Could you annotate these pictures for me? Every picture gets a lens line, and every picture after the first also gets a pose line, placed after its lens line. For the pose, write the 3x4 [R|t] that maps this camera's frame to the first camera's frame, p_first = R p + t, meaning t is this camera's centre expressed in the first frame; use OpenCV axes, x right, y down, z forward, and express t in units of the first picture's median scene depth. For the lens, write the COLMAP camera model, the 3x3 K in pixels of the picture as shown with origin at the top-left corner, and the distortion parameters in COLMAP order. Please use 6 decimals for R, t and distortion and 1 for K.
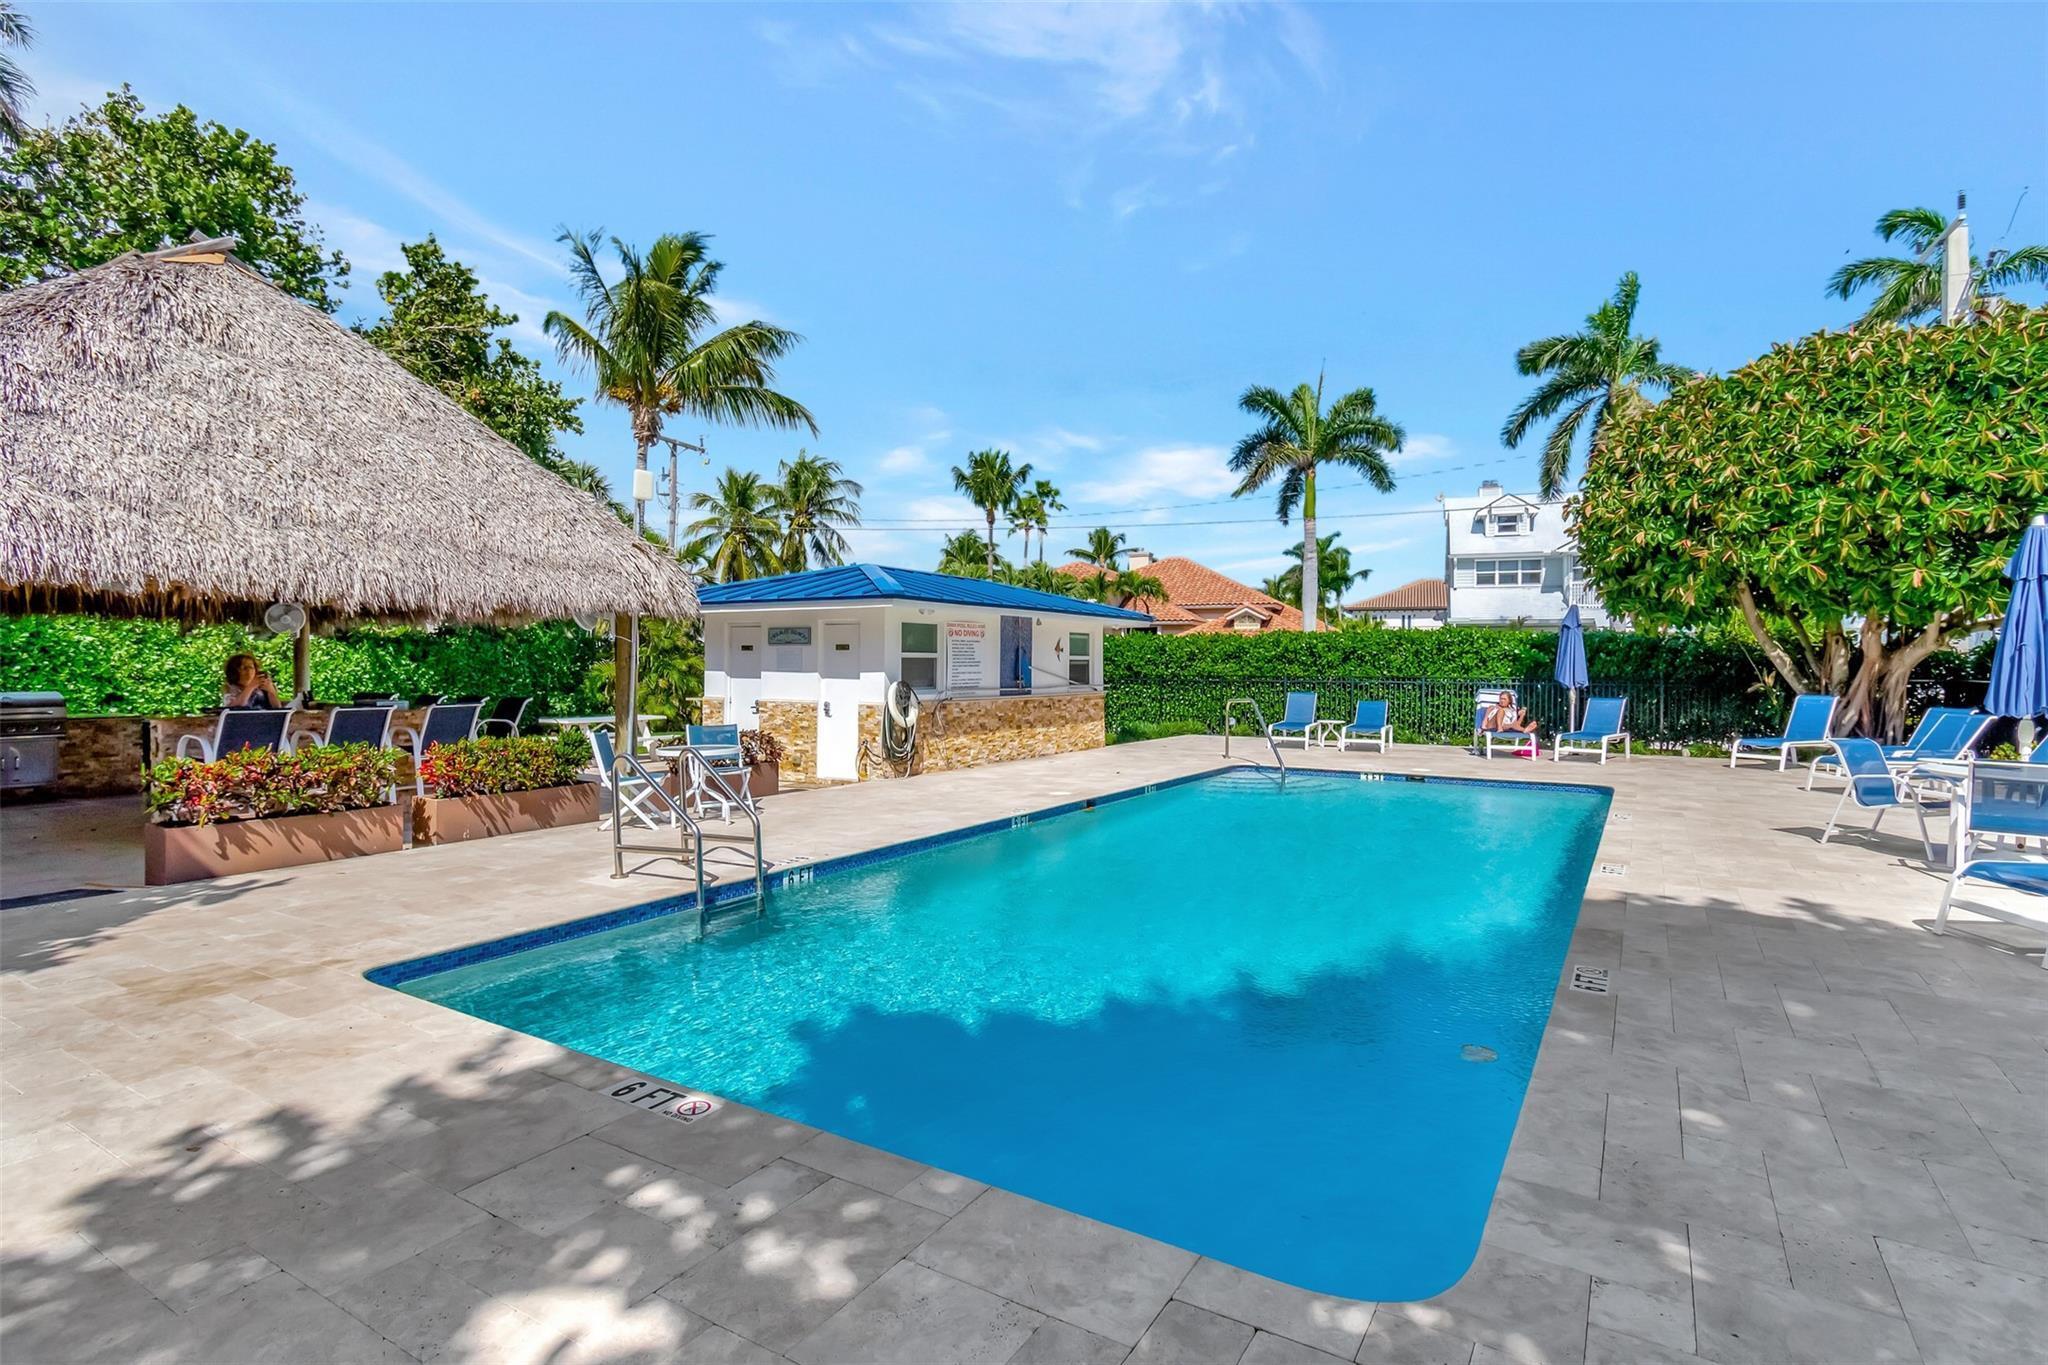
lens RADIAL K [[992.6, 0, 1020.1], [0, 992.6, 673.3], [0, 0, 1]] dist [0.003823, -0.000031]
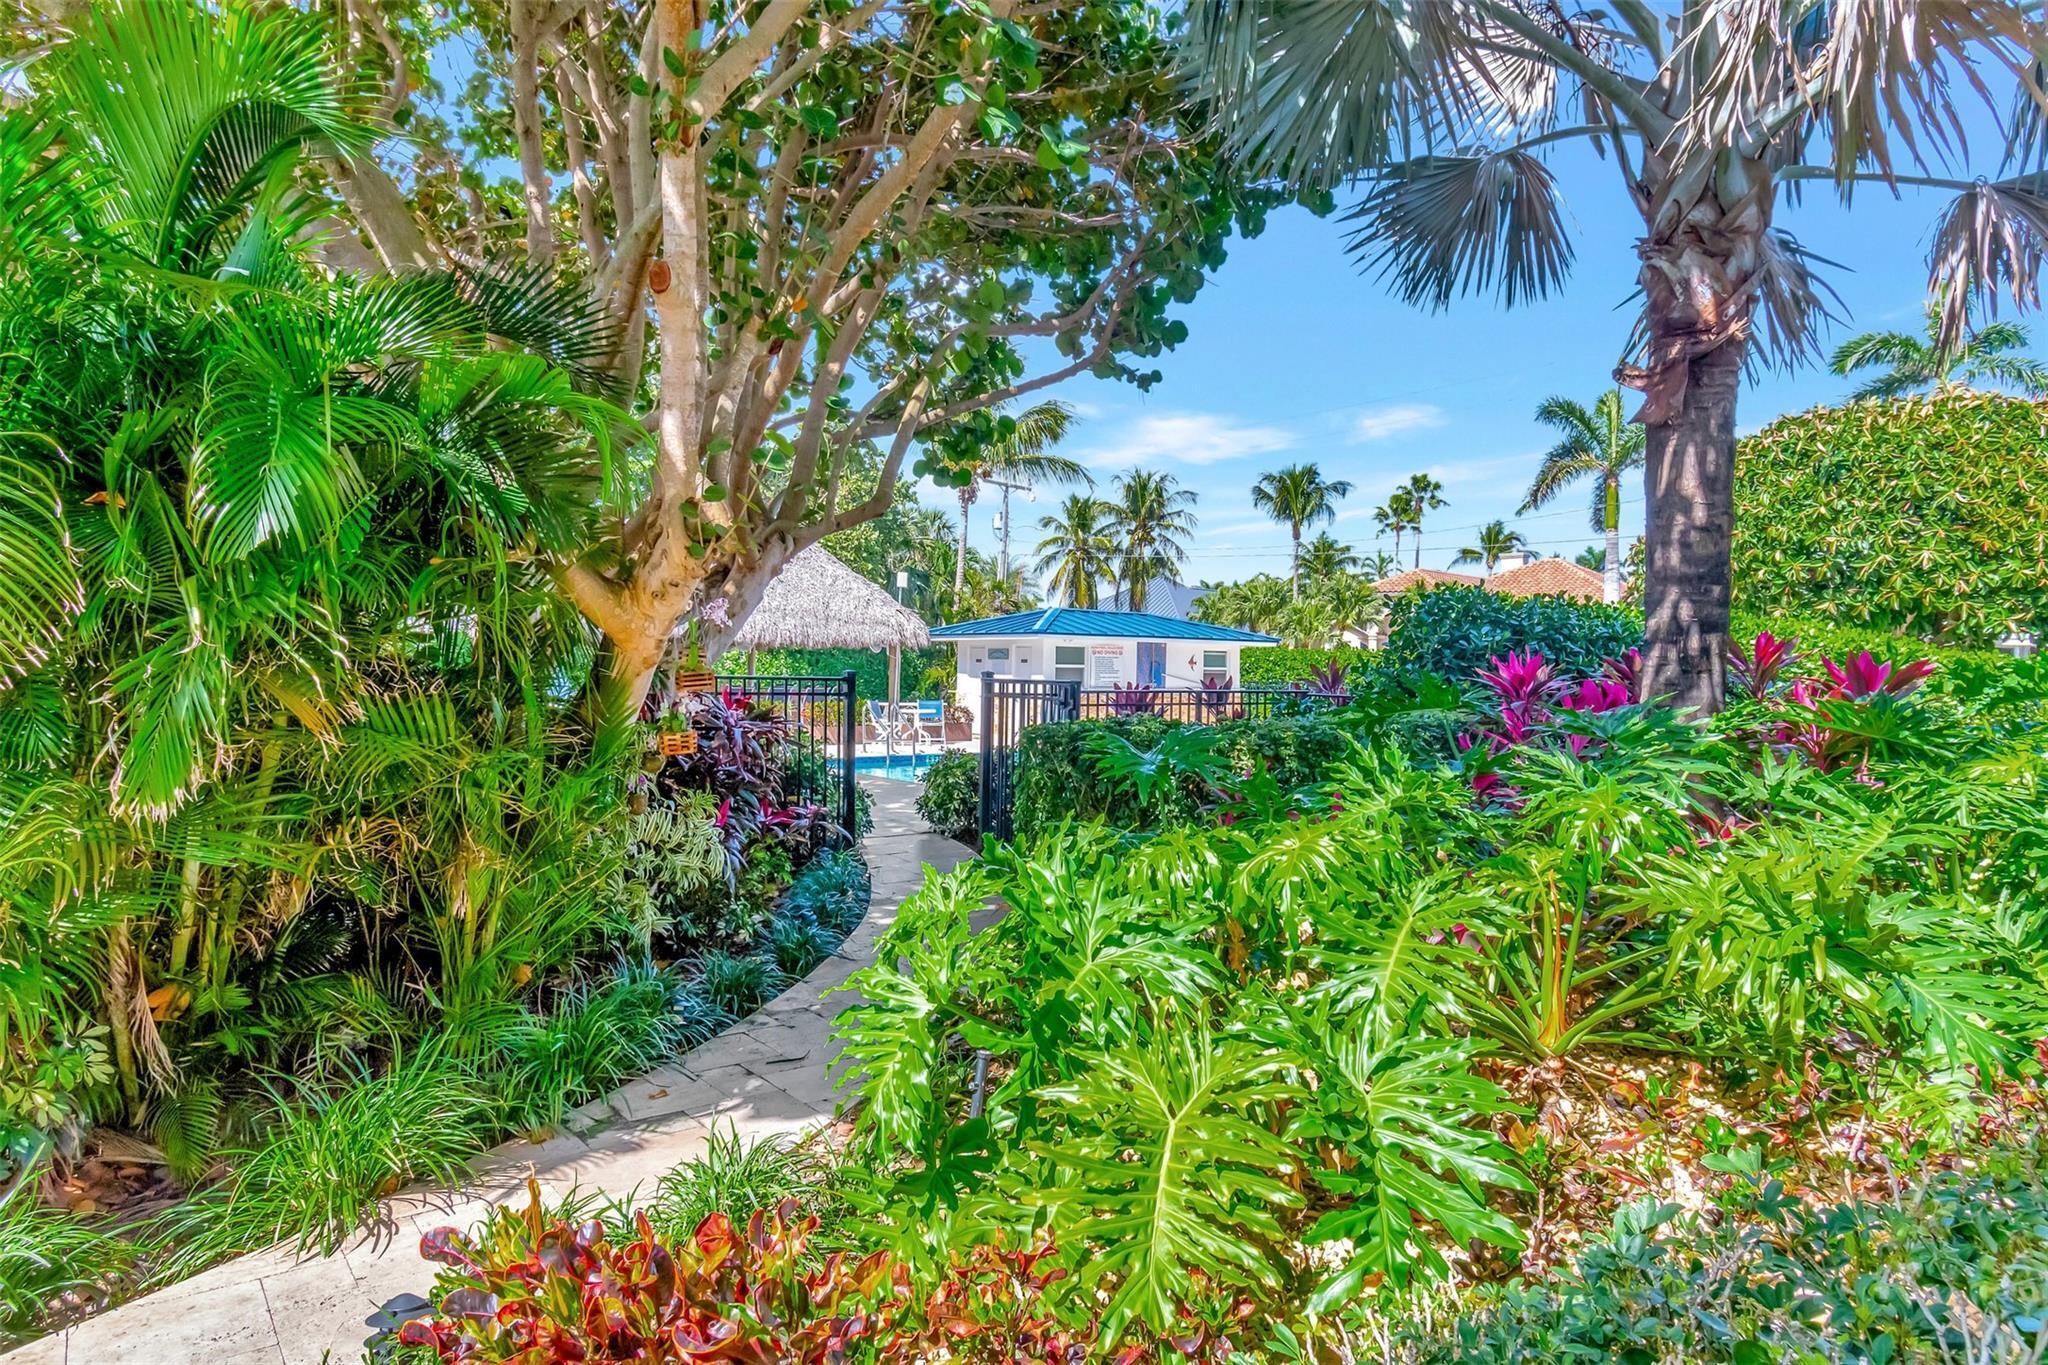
lens RADIAL K [[1239.0, 0, 1024.6], [0, 1239.0, 682.3], [0, 0, 1]] dist [-0.004160, -0.000727]
pose [[0.925220, 0.016822, -0.379058, 0.176552], [-0.017743, 0.999842, 0.001062, 0.002392], [0.379015, 0.005743, 0.925373, -0.272247]]
